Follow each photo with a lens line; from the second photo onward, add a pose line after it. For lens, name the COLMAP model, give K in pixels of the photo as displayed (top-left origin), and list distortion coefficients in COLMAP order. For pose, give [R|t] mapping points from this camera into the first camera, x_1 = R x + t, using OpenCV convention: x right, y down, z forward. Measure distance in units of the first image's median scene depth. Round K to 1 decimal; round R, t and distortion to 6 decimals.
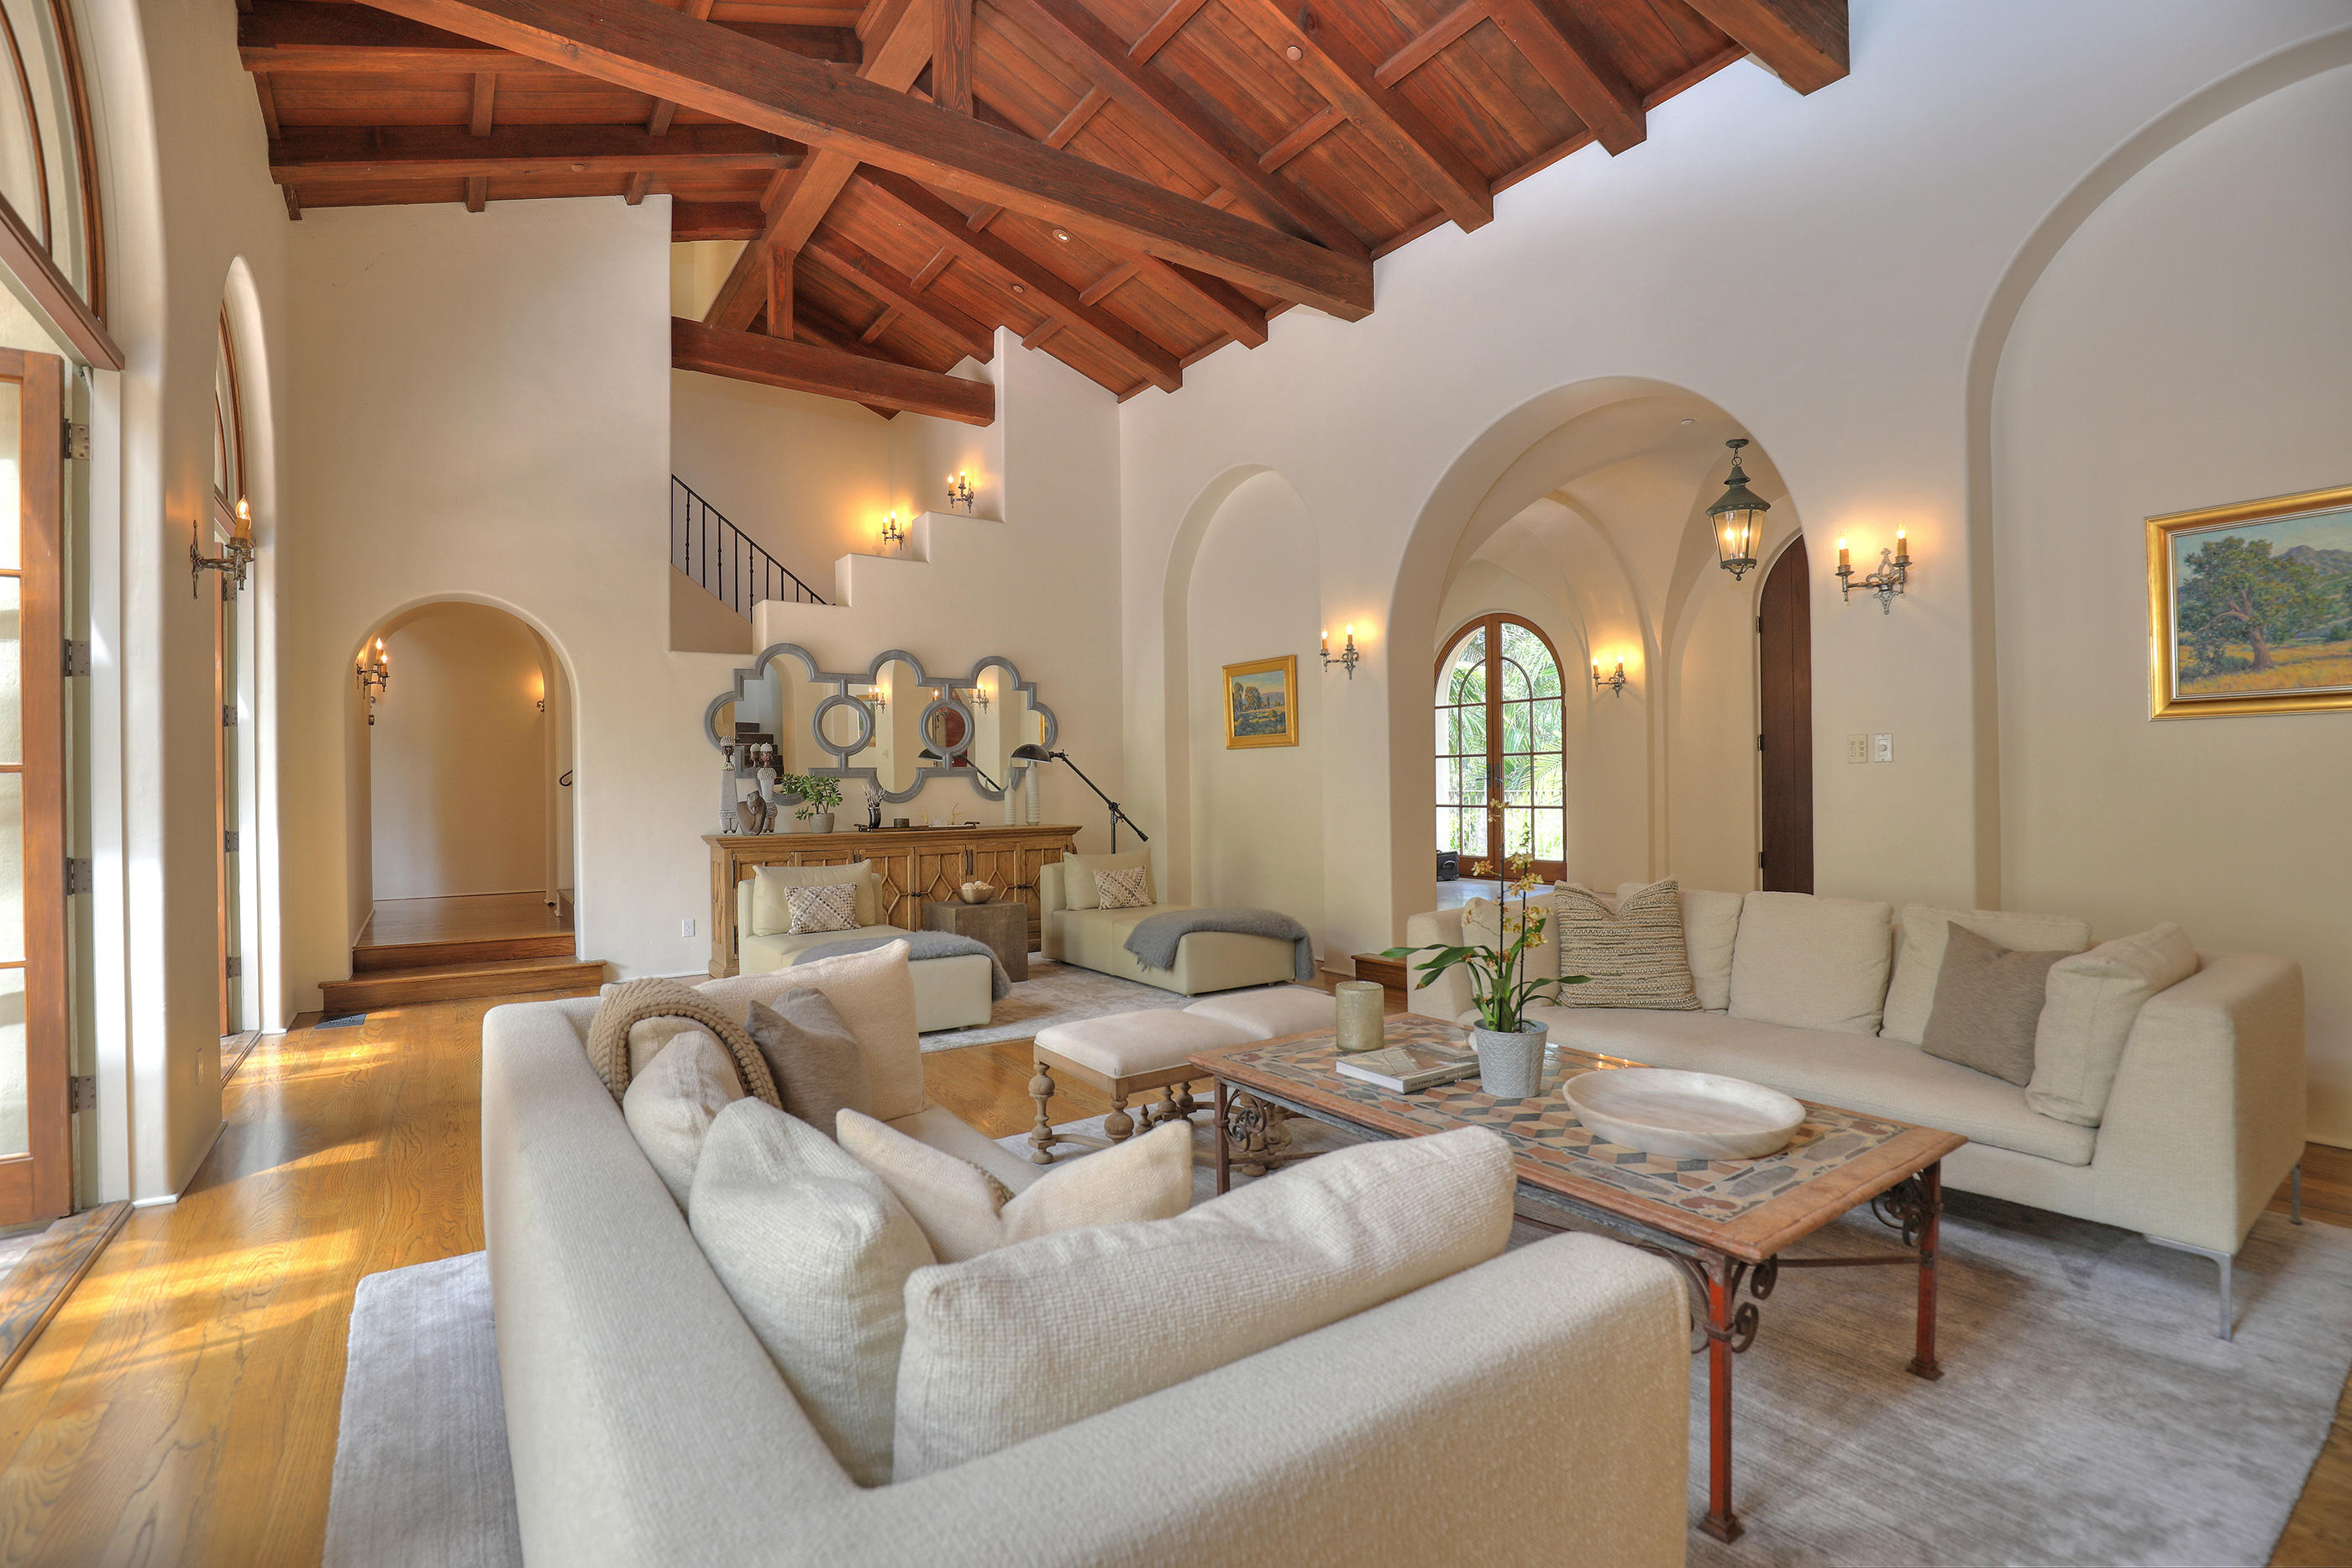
lens RADIAL K [[1071.9, 0, 1193.8], [0, 1071.9, 786.8], [0, 0, 1]] dist [-0.033003, 0.005275]
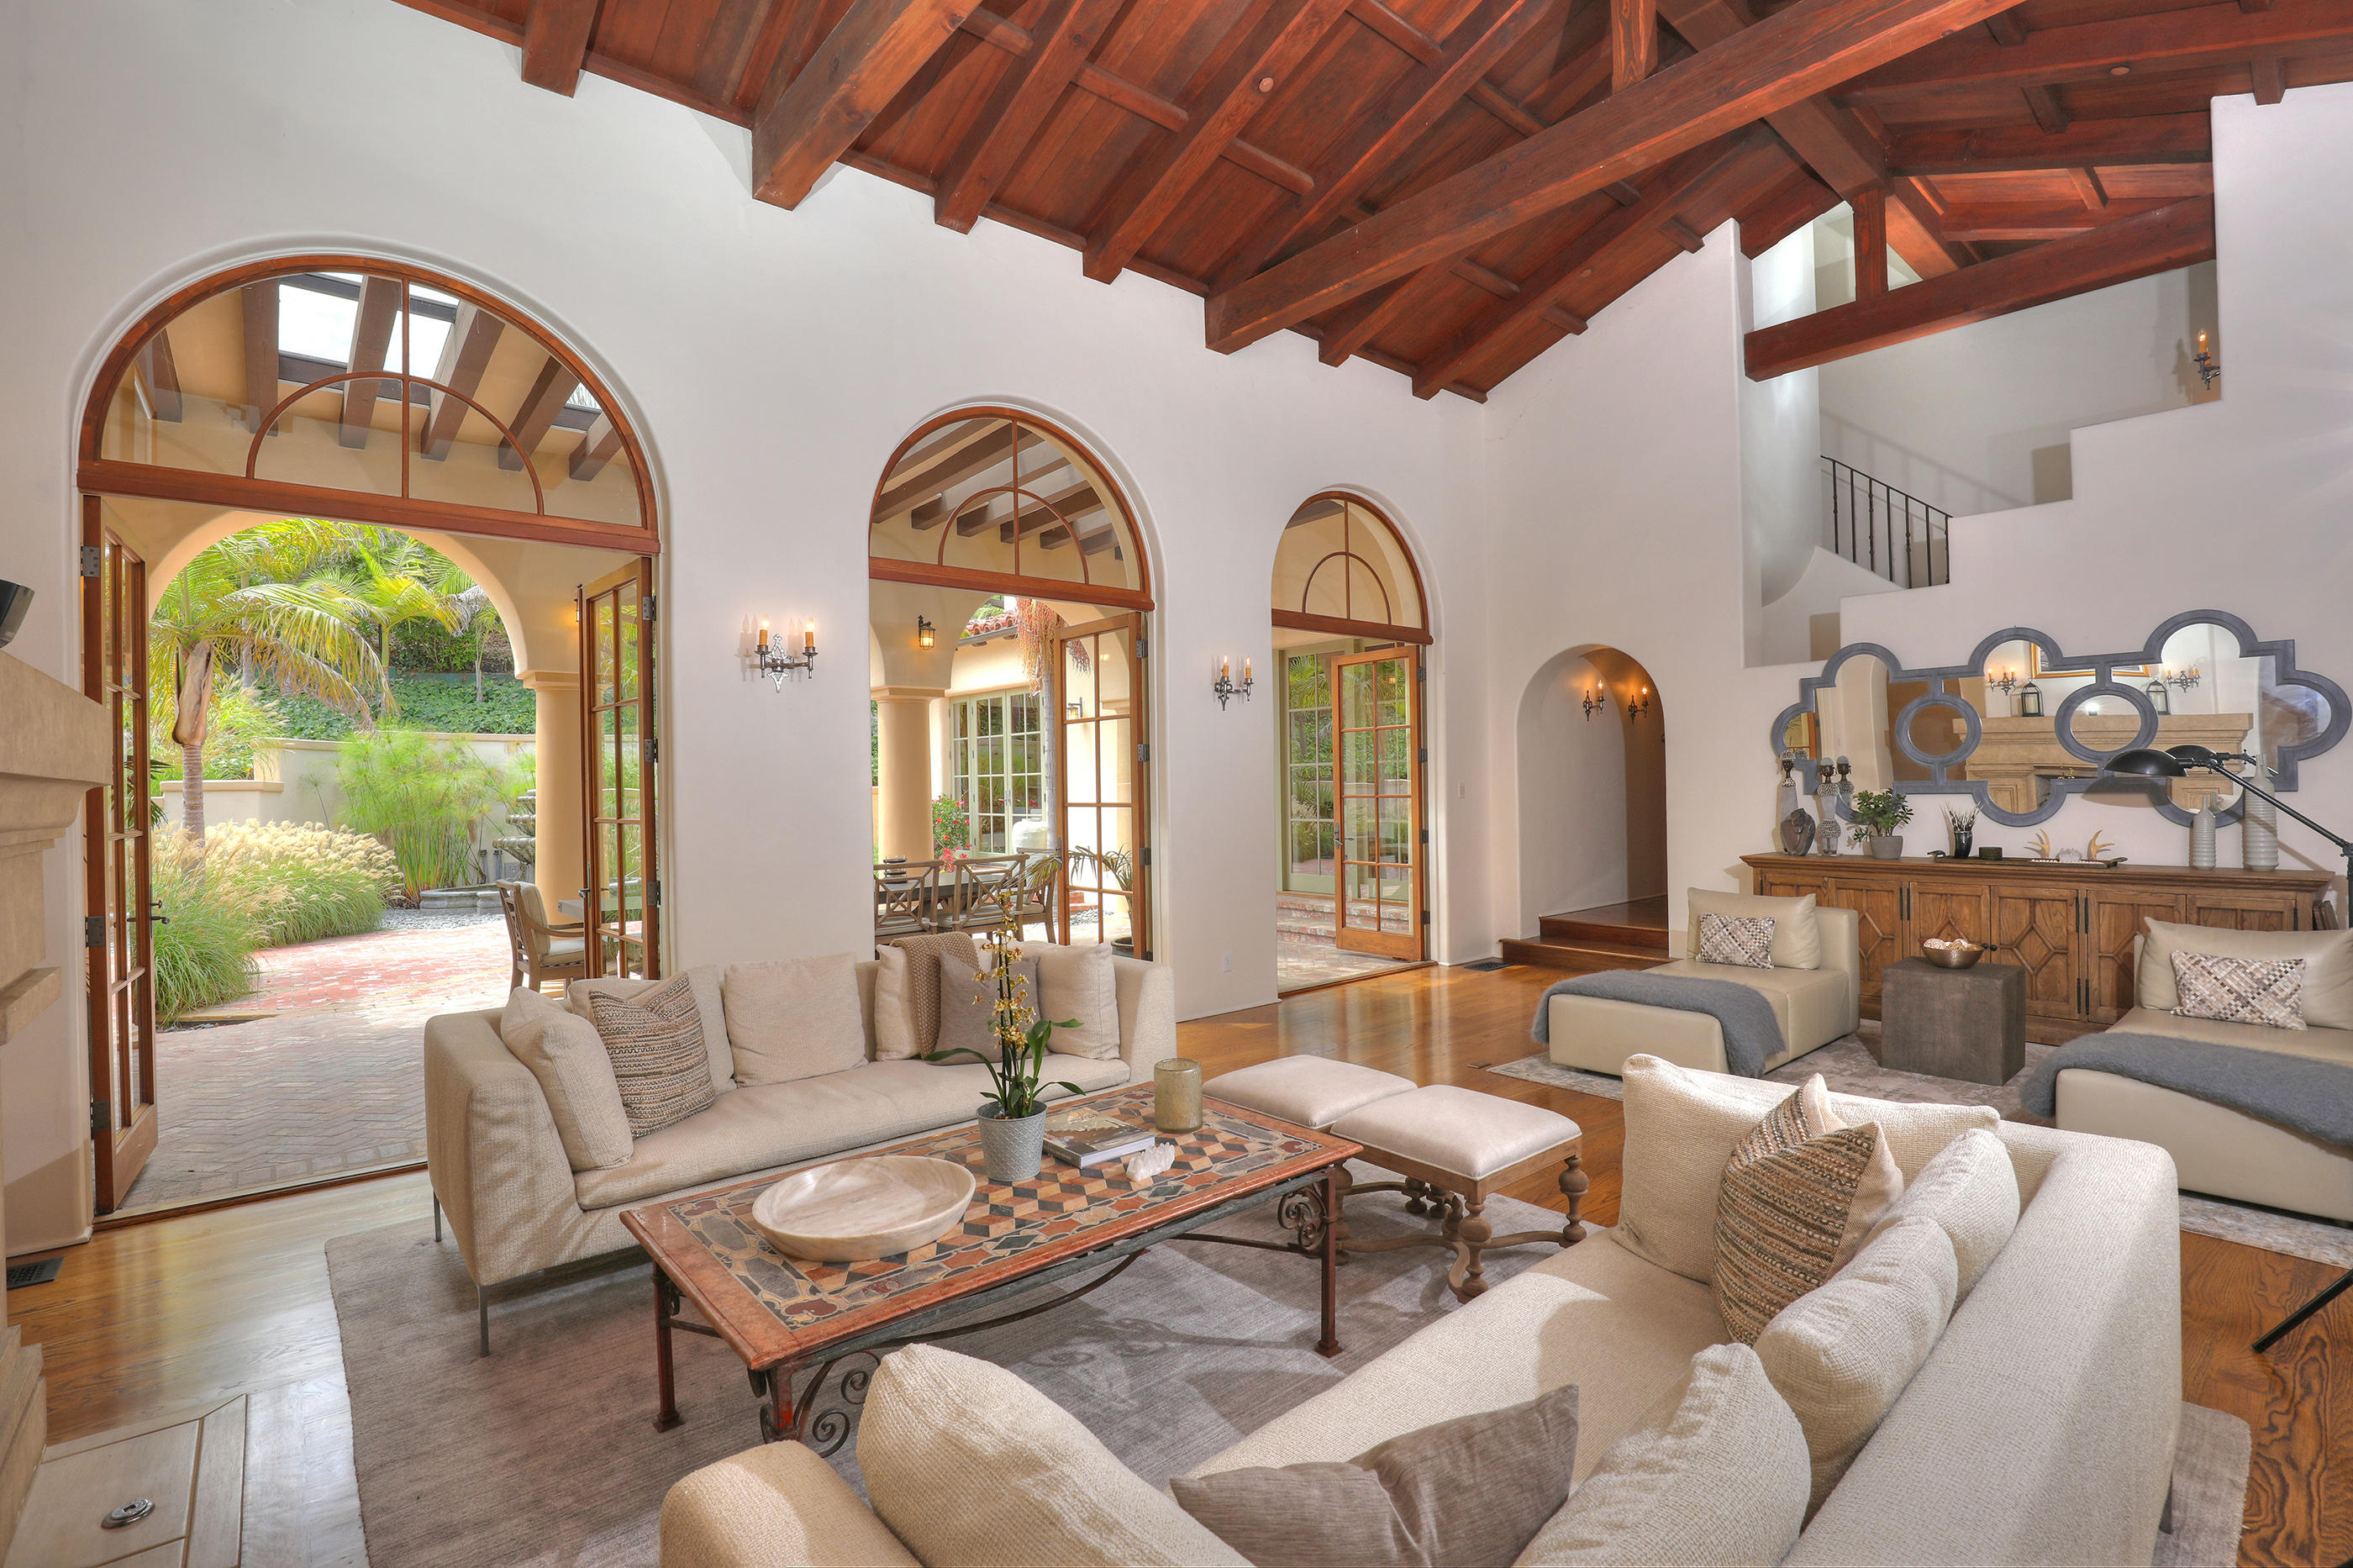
lens RADIAL K [[1072.4, 0, 1187.9], [0, 1072.4, 785.1], [0, 0, 1]] dist [-0.033003, 0.005275]
pose [[0.097602, 0.004750, -0.995214, 0.451131], [0.011197, 0.999920, 0.005871, -0.028390], [0.995163, -0.011716, 0.097541, 0.365667]]
